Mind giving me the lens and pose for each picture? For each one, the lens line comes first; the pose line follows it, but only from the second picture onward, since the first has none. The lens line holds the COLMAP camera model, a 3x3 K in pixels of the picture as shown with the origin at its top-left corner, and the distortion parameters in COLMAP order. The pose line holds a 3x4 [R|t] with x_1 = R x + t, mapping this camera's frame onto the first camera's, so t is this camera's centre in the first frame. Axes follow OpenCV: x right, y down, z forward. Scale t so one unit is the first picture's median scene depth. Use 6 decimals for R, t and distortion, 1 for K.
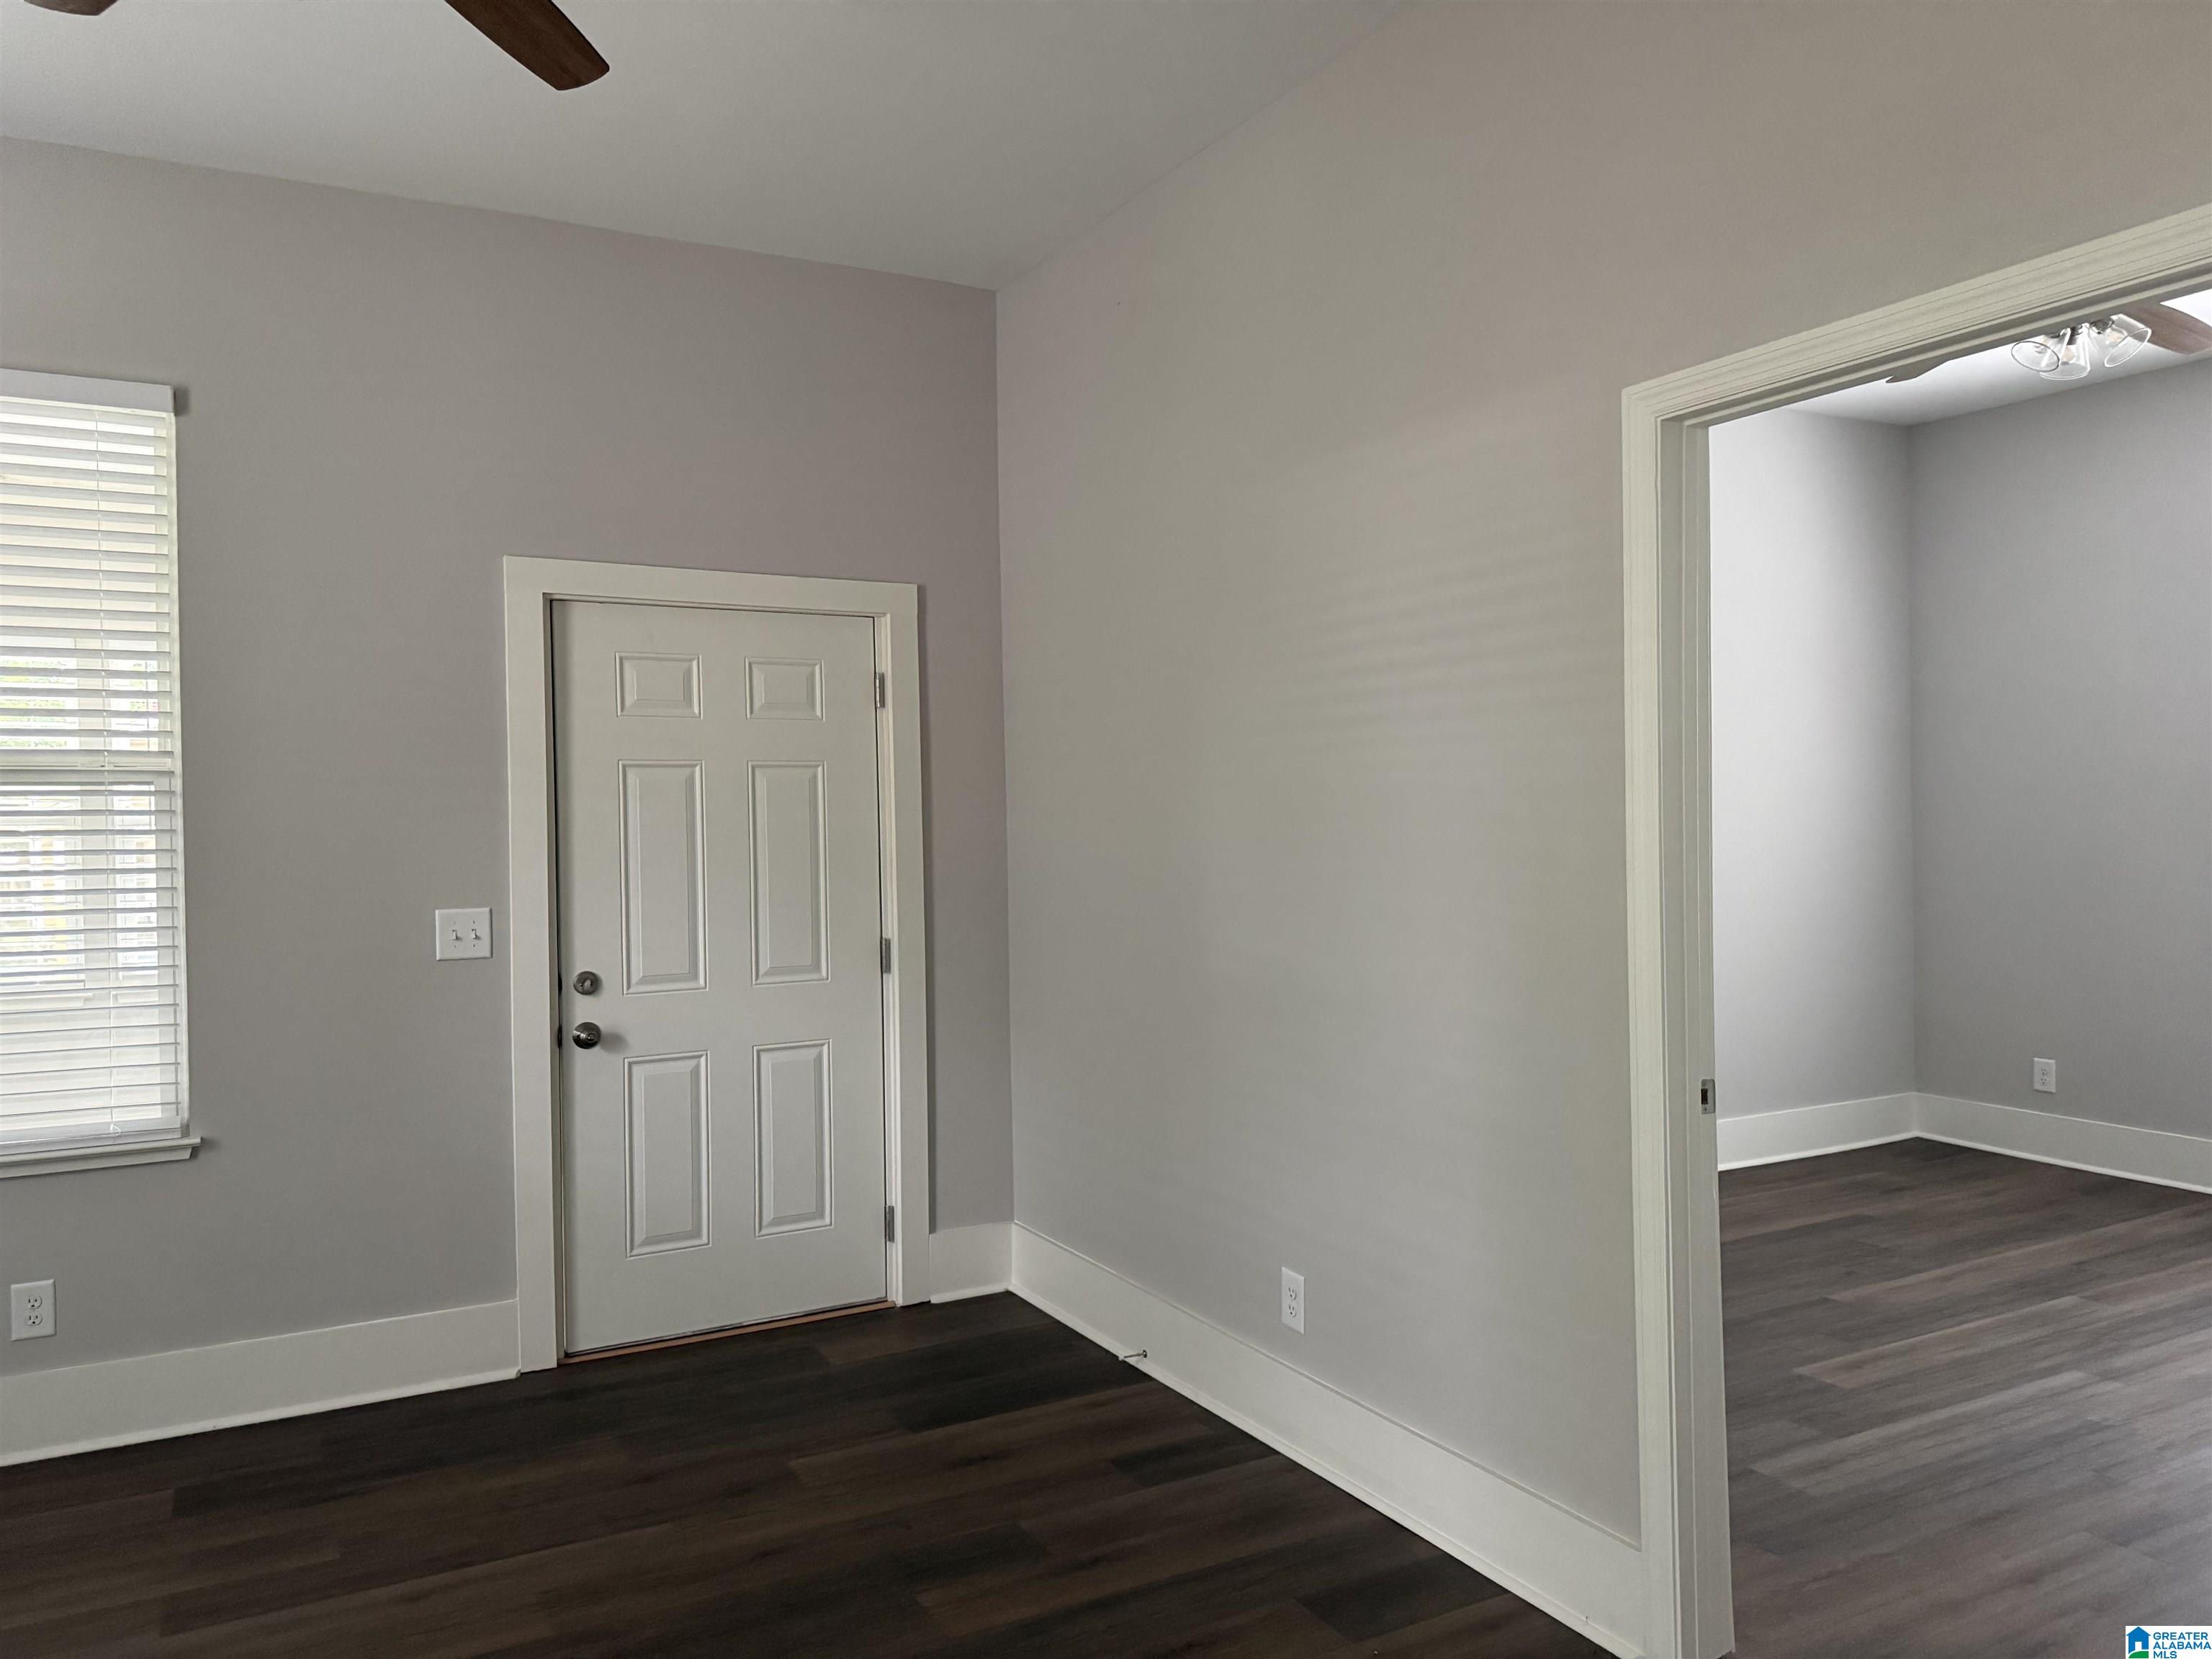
lens RADIAL K [[1557.3, 0, 1106.0], [0, 1557.3, 829.5], [0, 0, 1]] dist [0.083185, -0.114850]
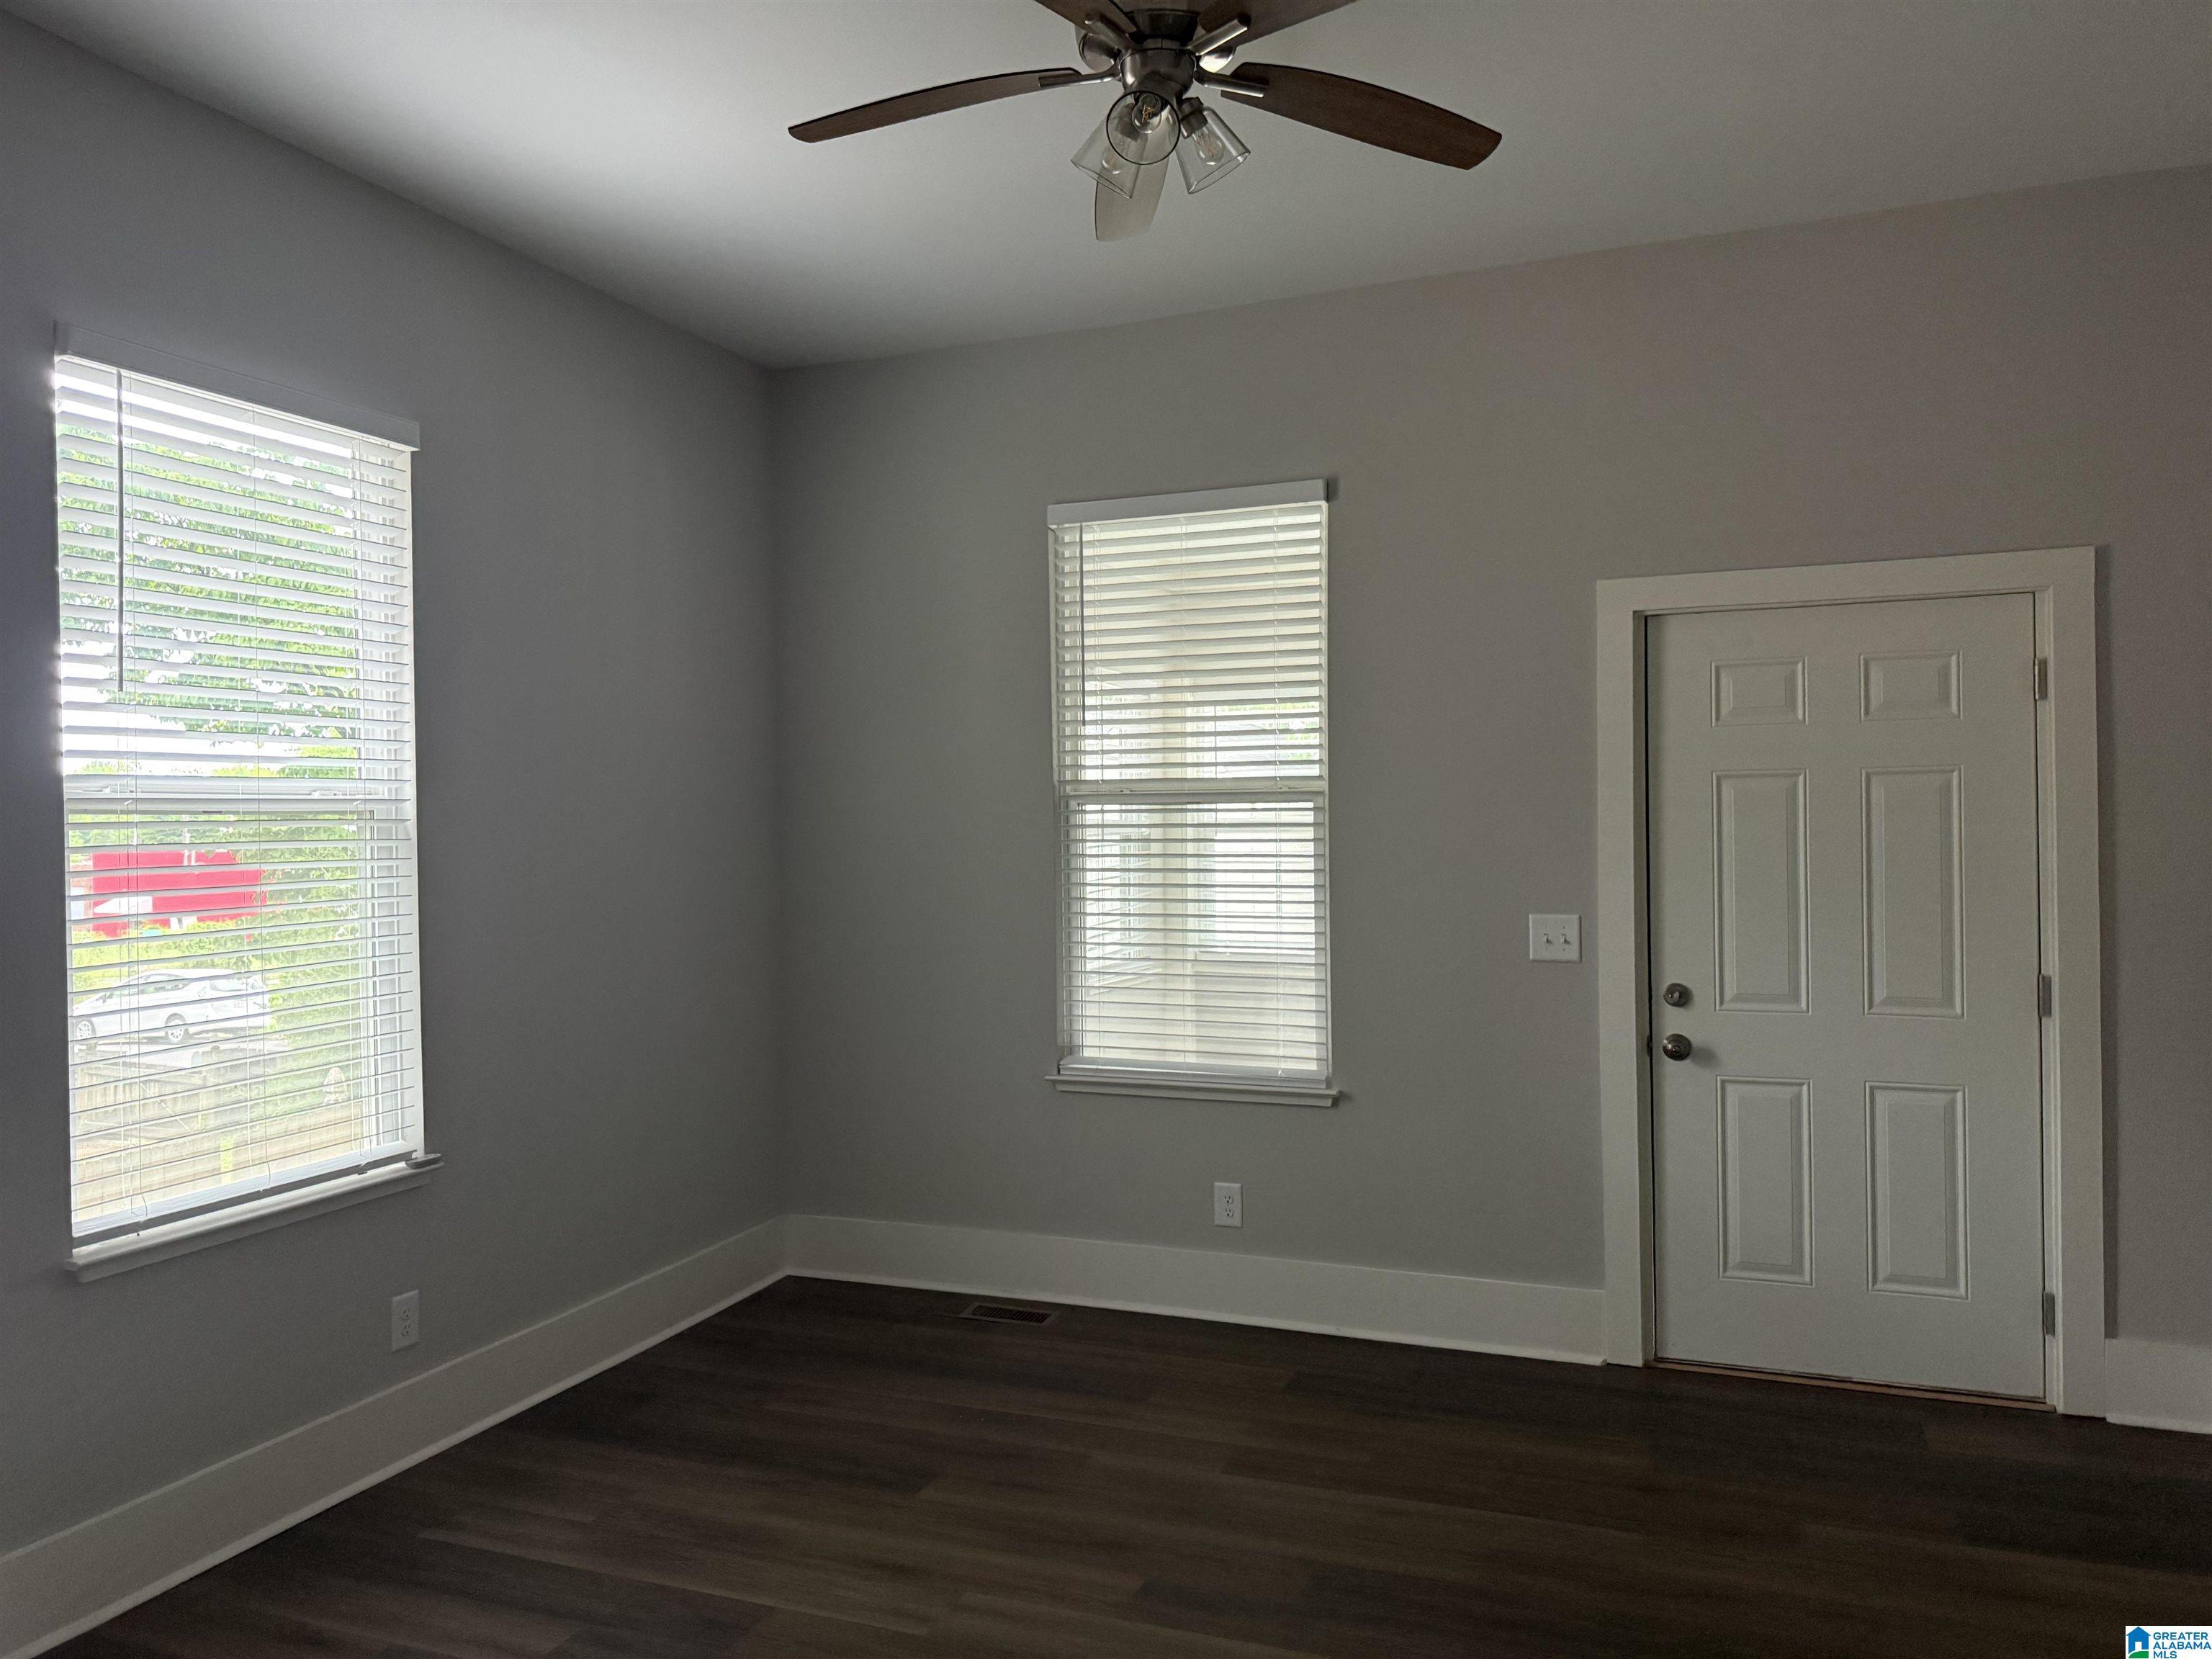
lens RADIAL K [[1603.6, 0, 1103.8], [0, 1603.6, 842.1], [0, 0, 1]] dist [0.108699, -0.172311]
pose [[0.633358, 0.014924, -0.773715, 0.239668], [-0.005904, 0.999878, 0.014454, -0.012744], [0.773836, -0.004587, 0.633369, 0.060861]]
